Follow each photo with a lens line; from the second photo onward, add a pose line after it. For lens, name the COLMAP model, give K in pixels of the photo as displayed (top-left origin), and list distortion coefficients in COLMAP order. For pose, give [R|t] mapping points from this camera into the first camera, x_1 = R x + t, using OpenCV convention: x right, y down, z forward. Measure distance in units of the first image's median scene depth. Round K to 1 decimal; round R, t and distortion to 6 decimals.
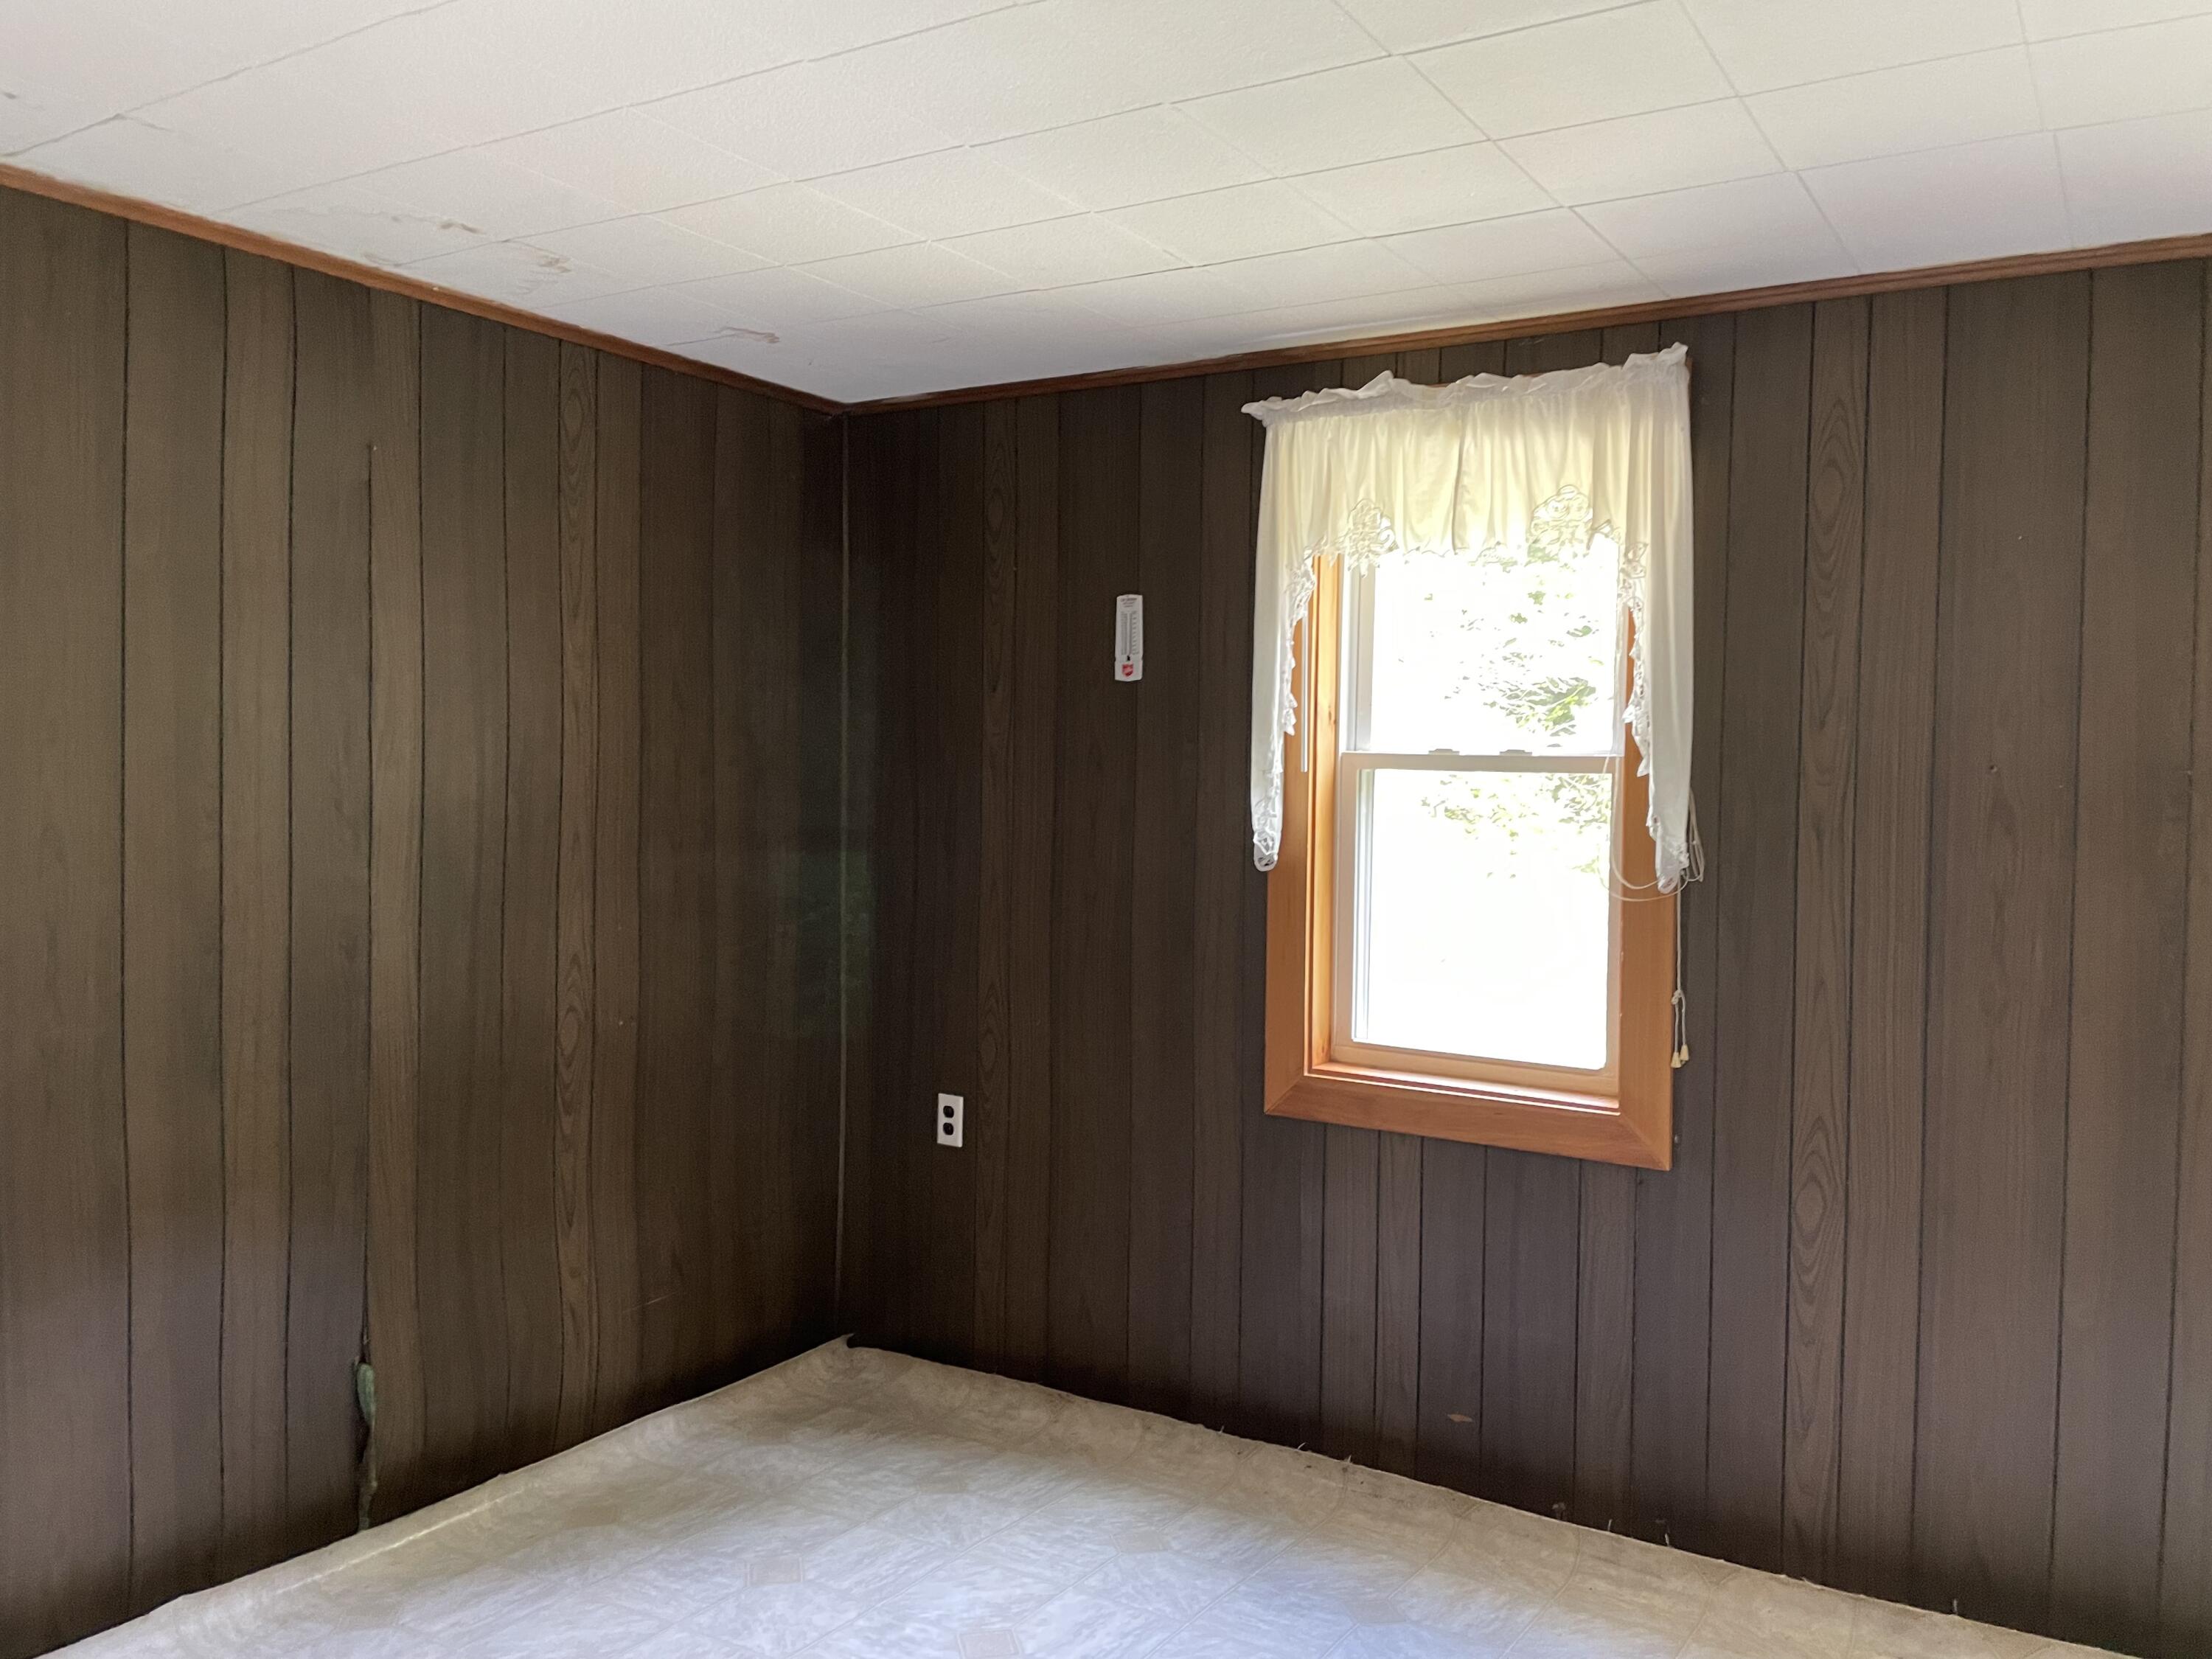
lens RADIAL K [[1676.2, 0, 1096.4], [0, 1676.2, 824.6], [0, 0, 1]] dist [0.083806, -0.114605]
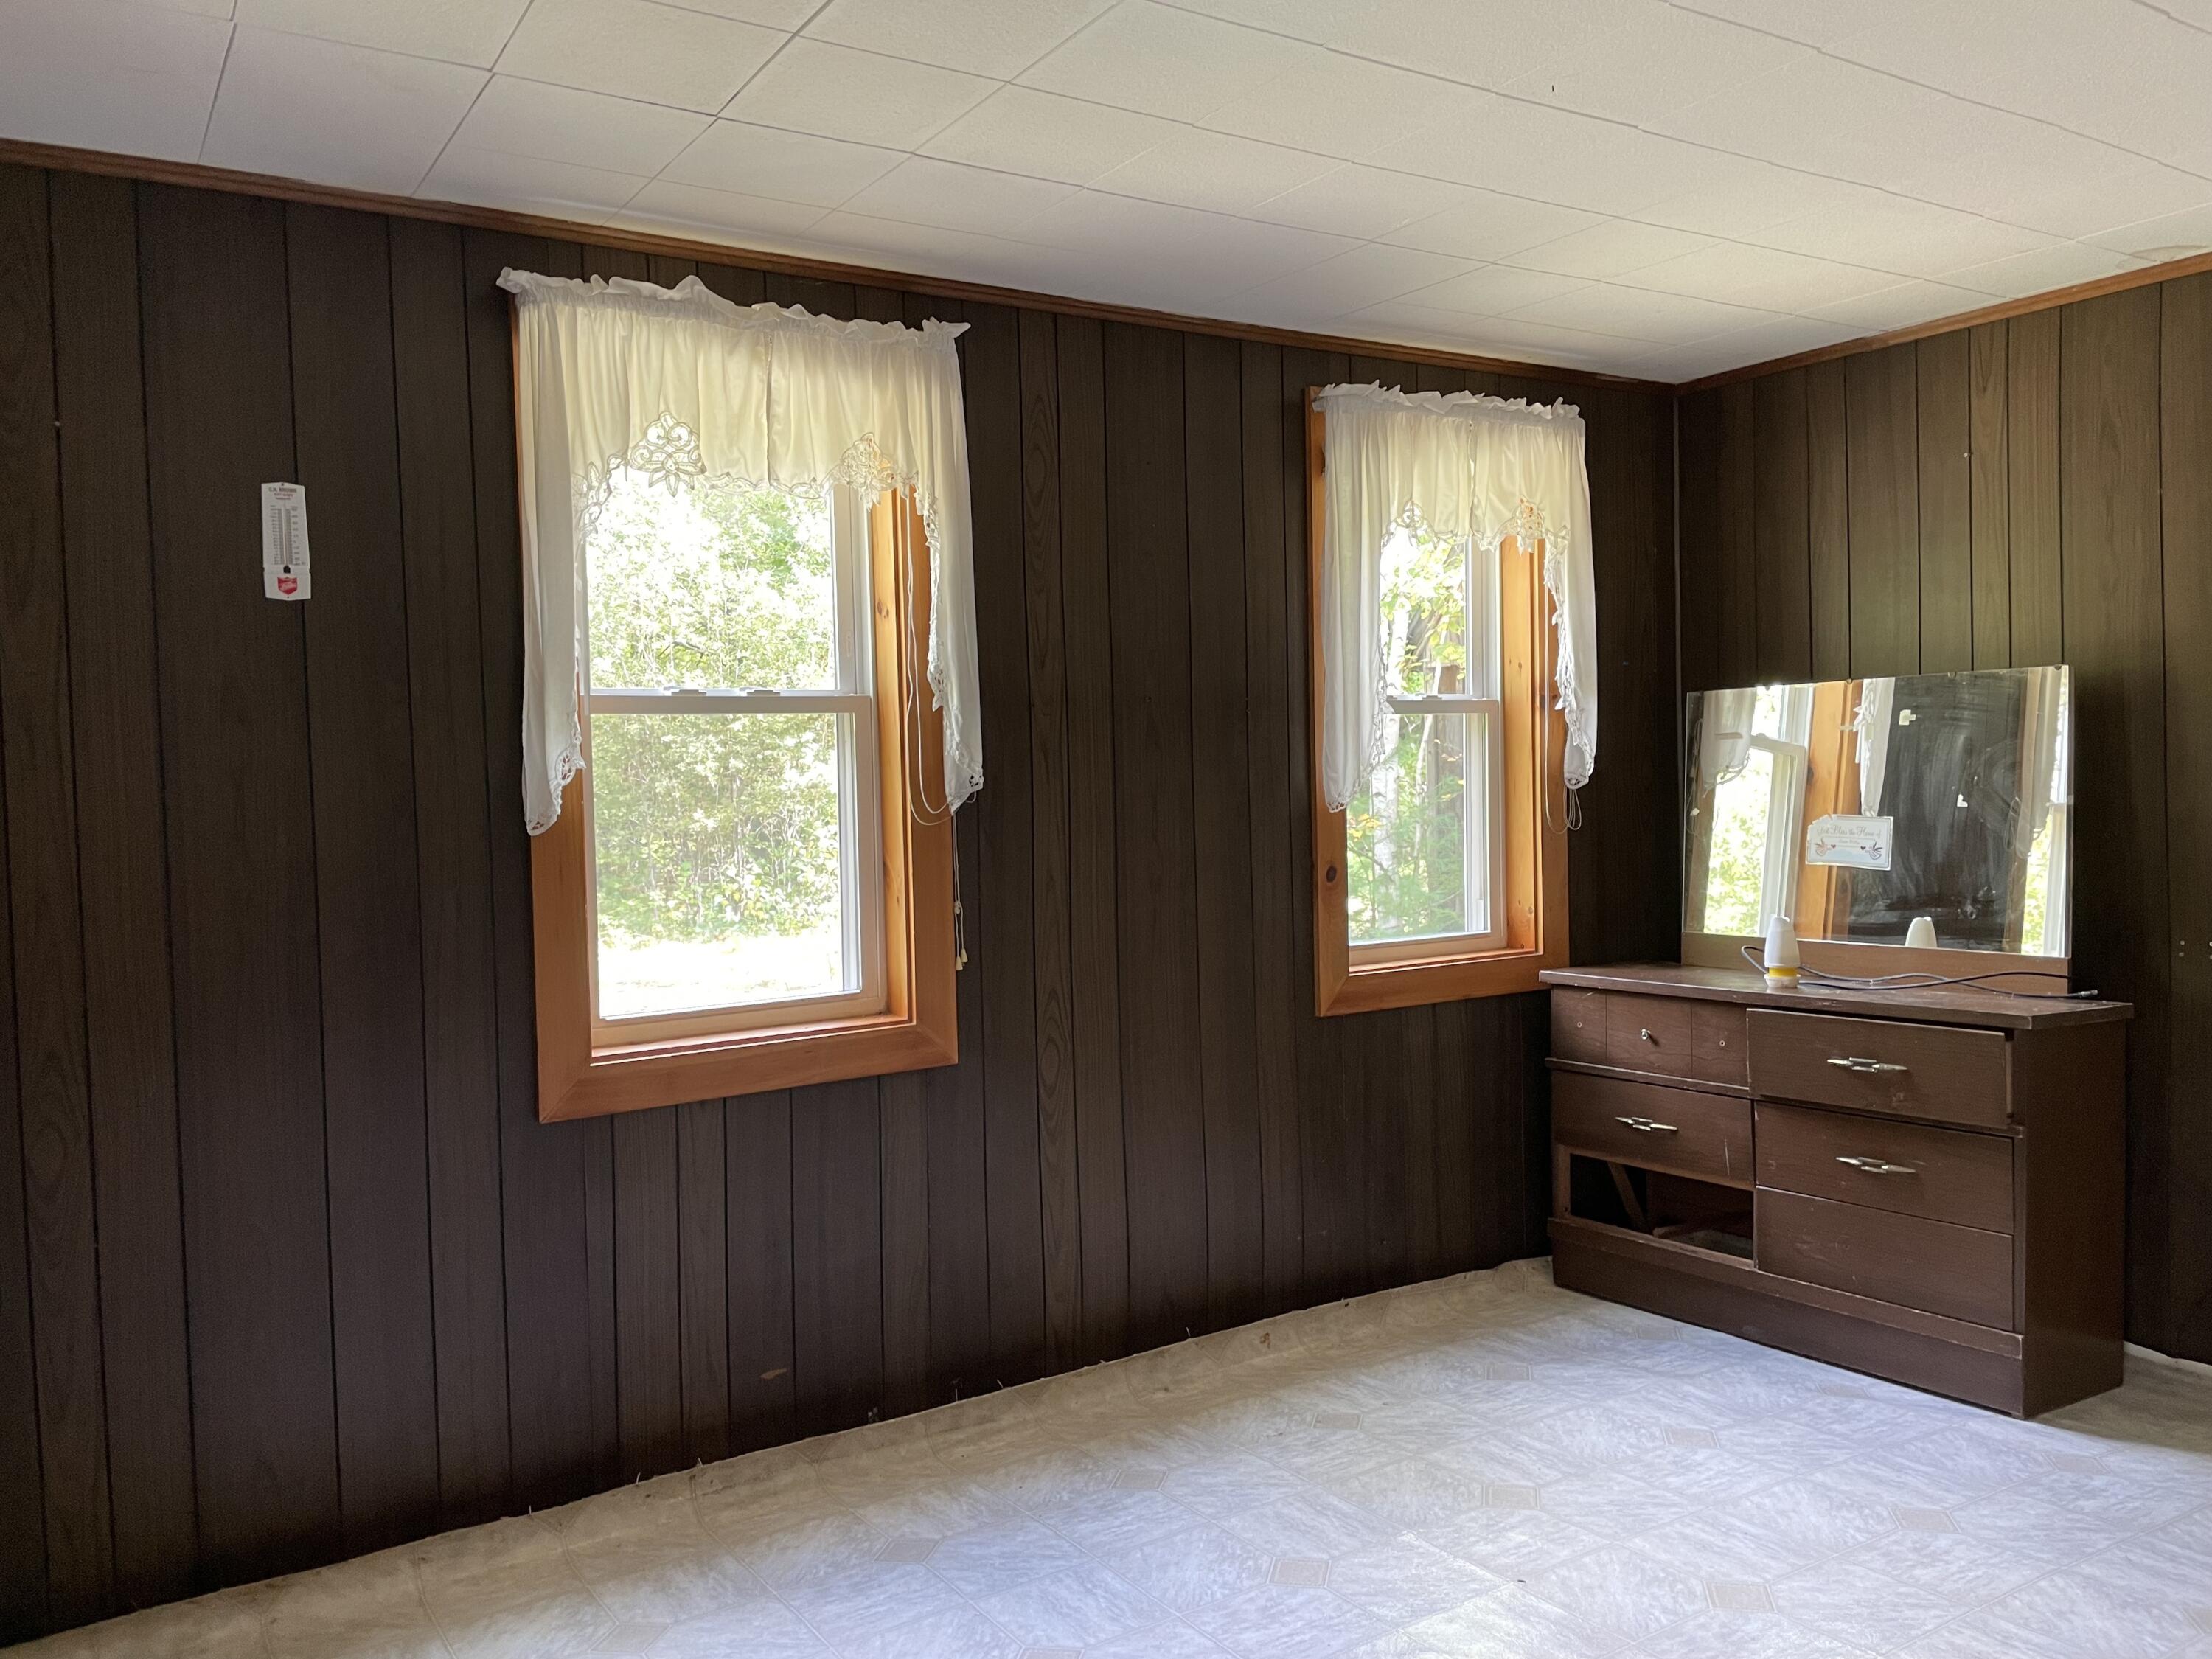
lens RADIAL K [[1676.2, 0, 1119.6], [0, 1676.2, 821.2], [0, 0, 1]] dist [0.083806, -0.114605]
pose [[0.431318, -0.069041, 0.899555, -0.563277], [0.063560, 0.996916, 0.046038, 0.000357], [-0.899958, 0.037319, 0.434376, 0.388590]]
